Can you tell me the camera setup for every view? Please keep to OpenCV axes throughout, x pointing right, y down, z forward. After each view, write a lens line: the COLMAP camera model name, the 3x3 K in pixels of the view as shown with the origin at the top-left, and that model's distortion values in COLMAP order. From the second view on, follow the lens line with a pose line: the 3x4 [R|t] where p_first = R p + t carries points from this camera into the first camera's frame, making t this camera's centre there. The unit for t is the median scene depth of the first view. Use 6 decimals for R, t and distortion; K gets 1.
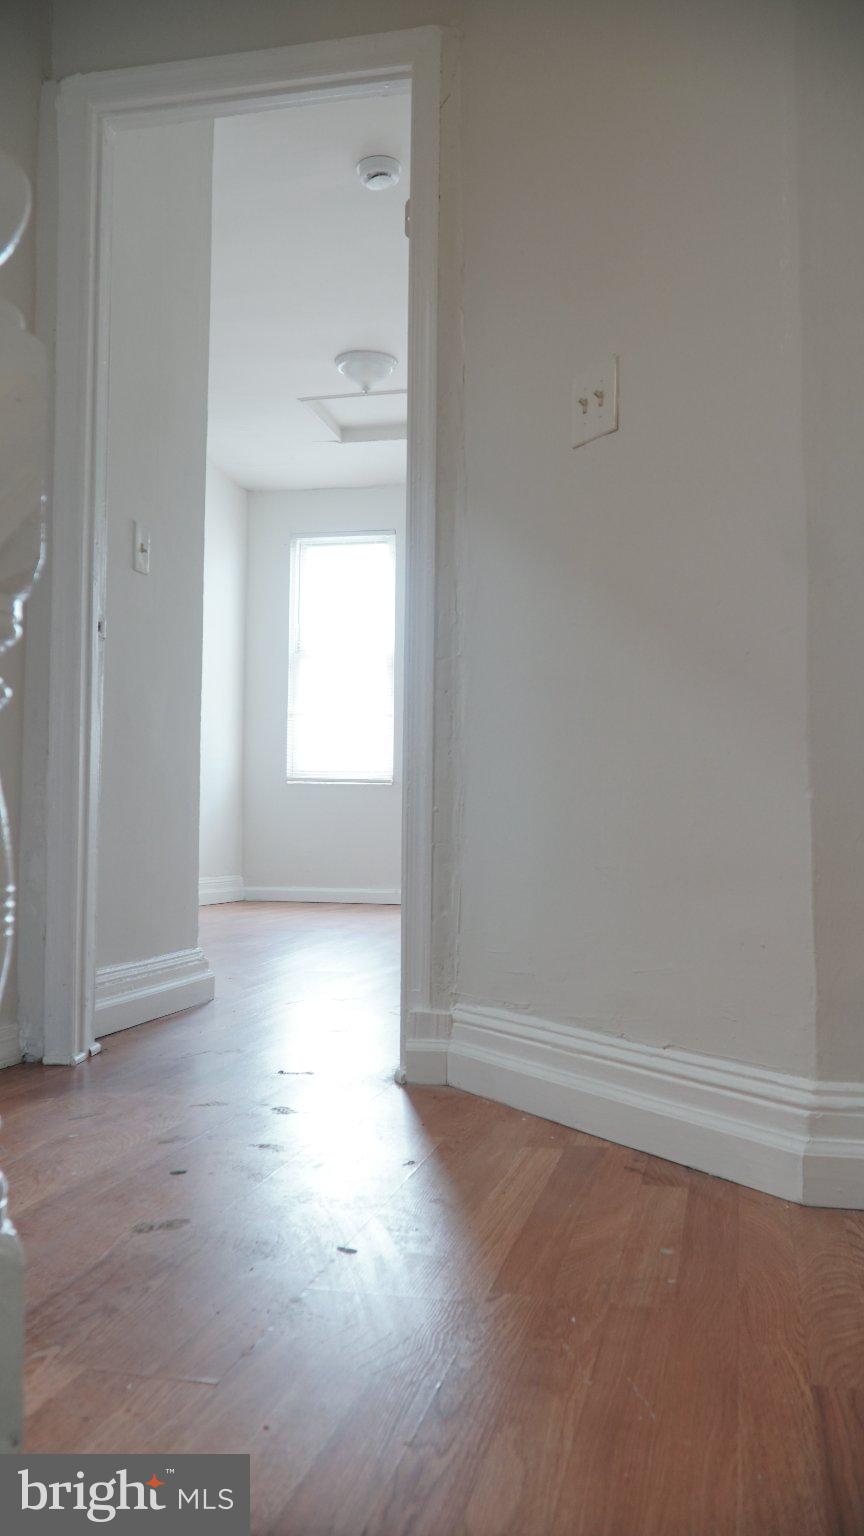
lens RADIAL K [[1231.2, 0, 434.3], [0, 1231.2, 777.2], [0, 0, 1]] dist [-0.001315, -0.014103]
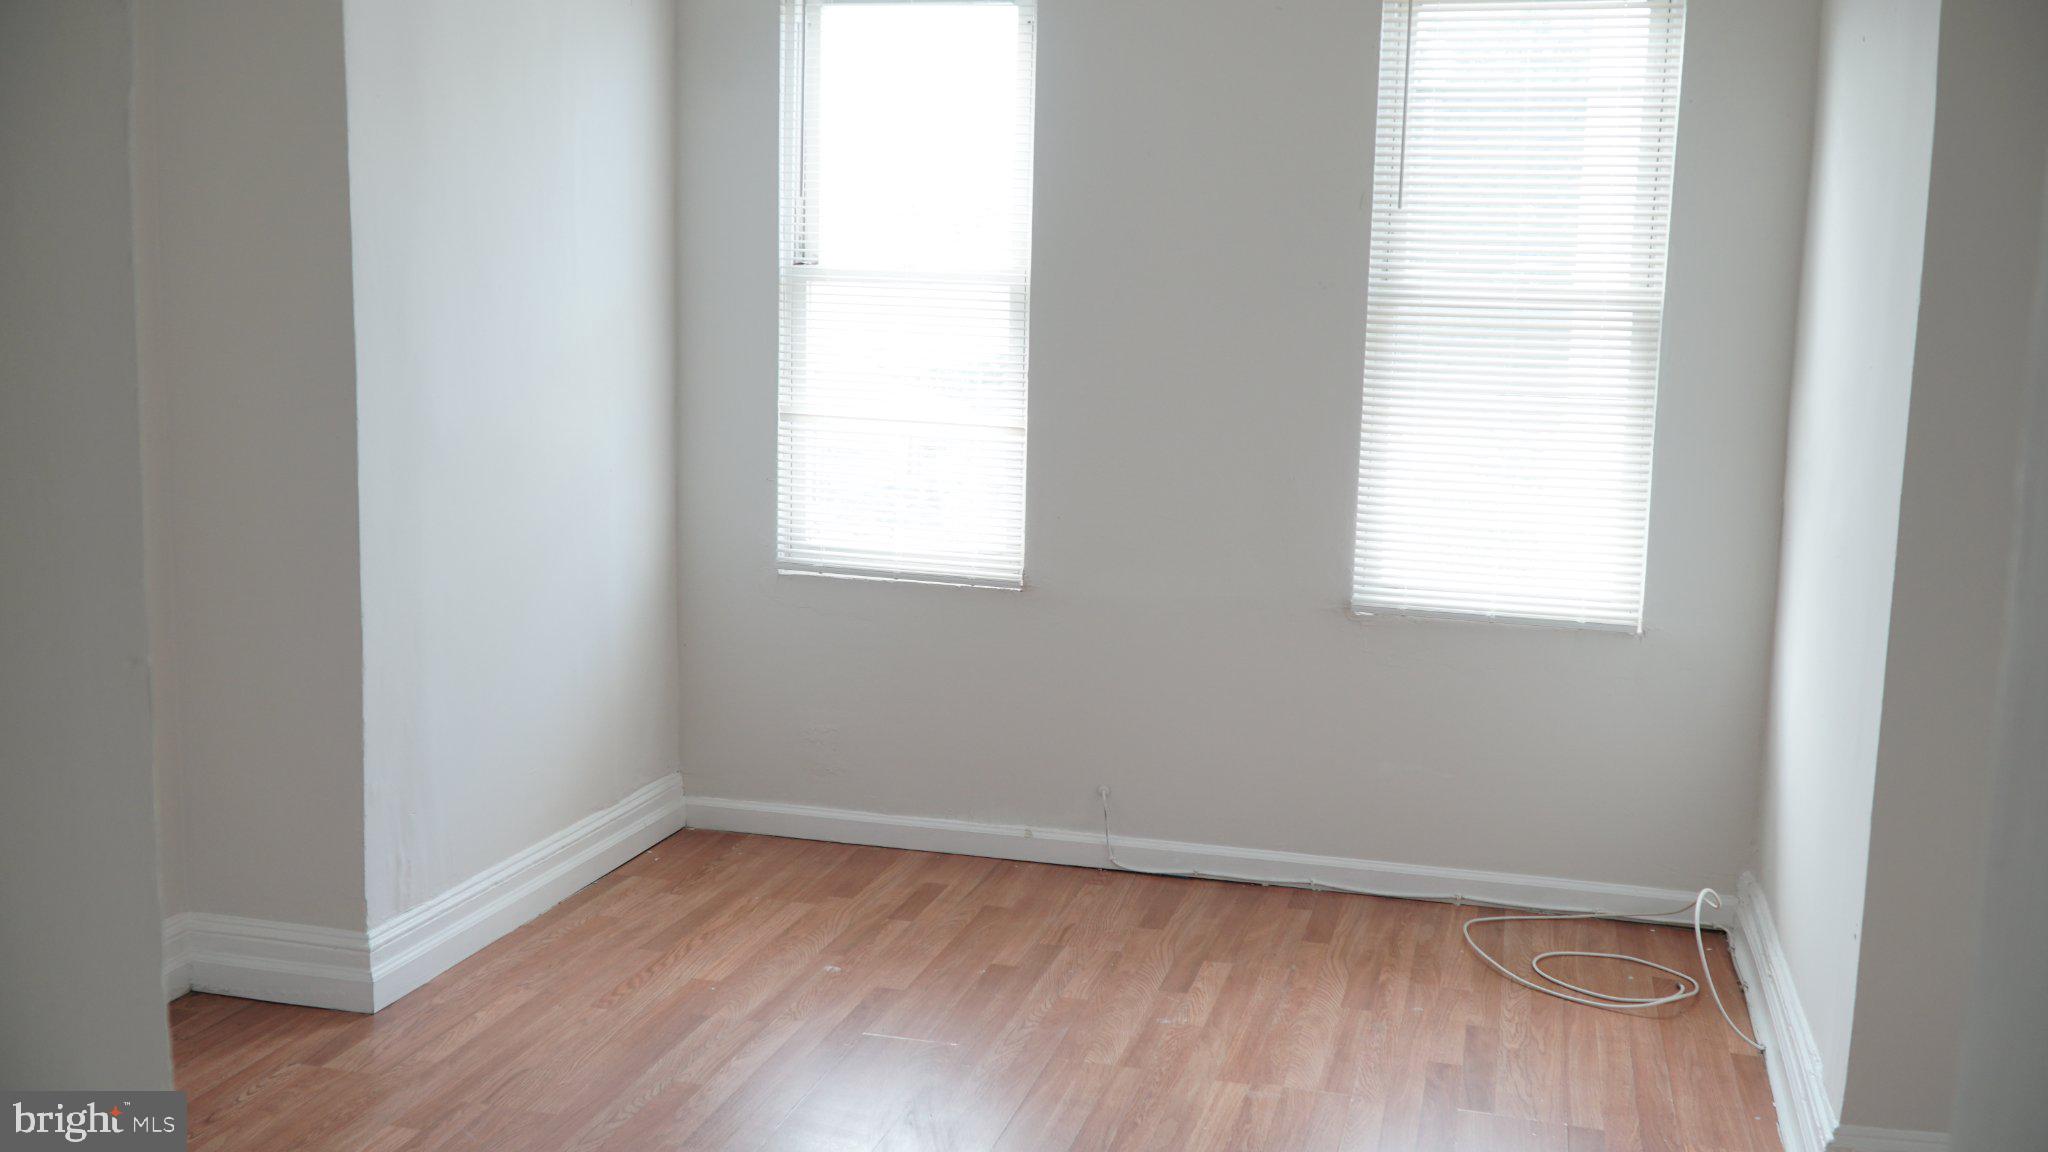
lens RADIAL K [[1905.3, 0, 1024.0], [0, 1905.3, 576.0], [0, 0, 1]] dist [0.022431, 0.001698]
pose [[0.999698, 0.015901, -0.018755, -0.020537], [-0.012290, 0.983777, 0.178975, -0.116056], [0.021296, -0.178691, 0.983675, 0.342773]]
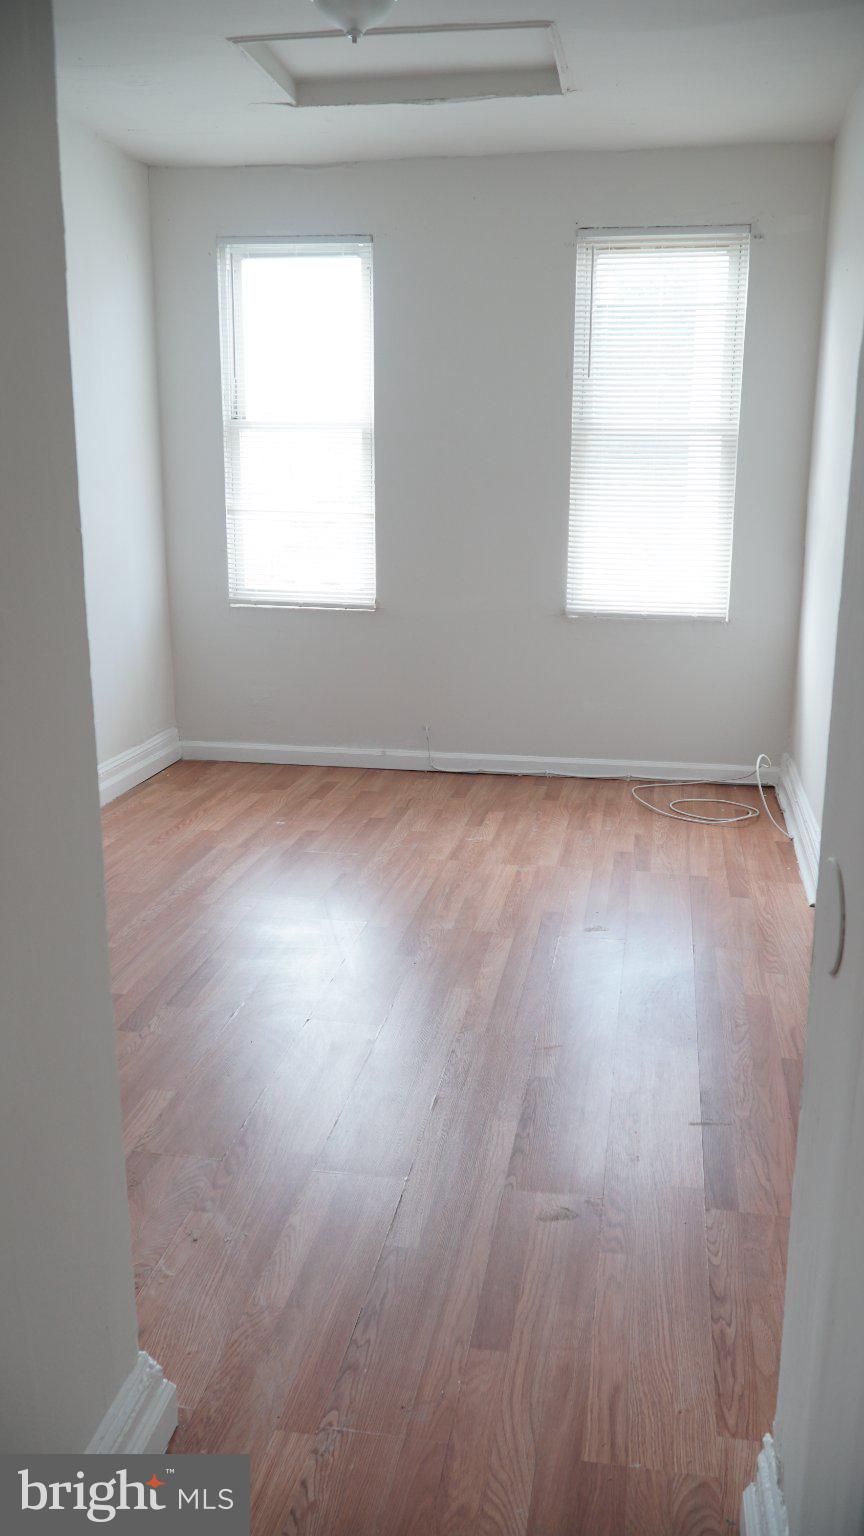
lens RADIAL K [[1231.2, 0, 434.3], [0, 1231.2, 777.2], [0, 0, 1]] dist [-0.001315, -0.014103]
pose [[0.998286, -0.021457, 0.054453, -0.040300], [0.005445, 0.960389, 0.278611, -0.101744], [-0.058274, -0.277837, 0.958859, 0.260927]]
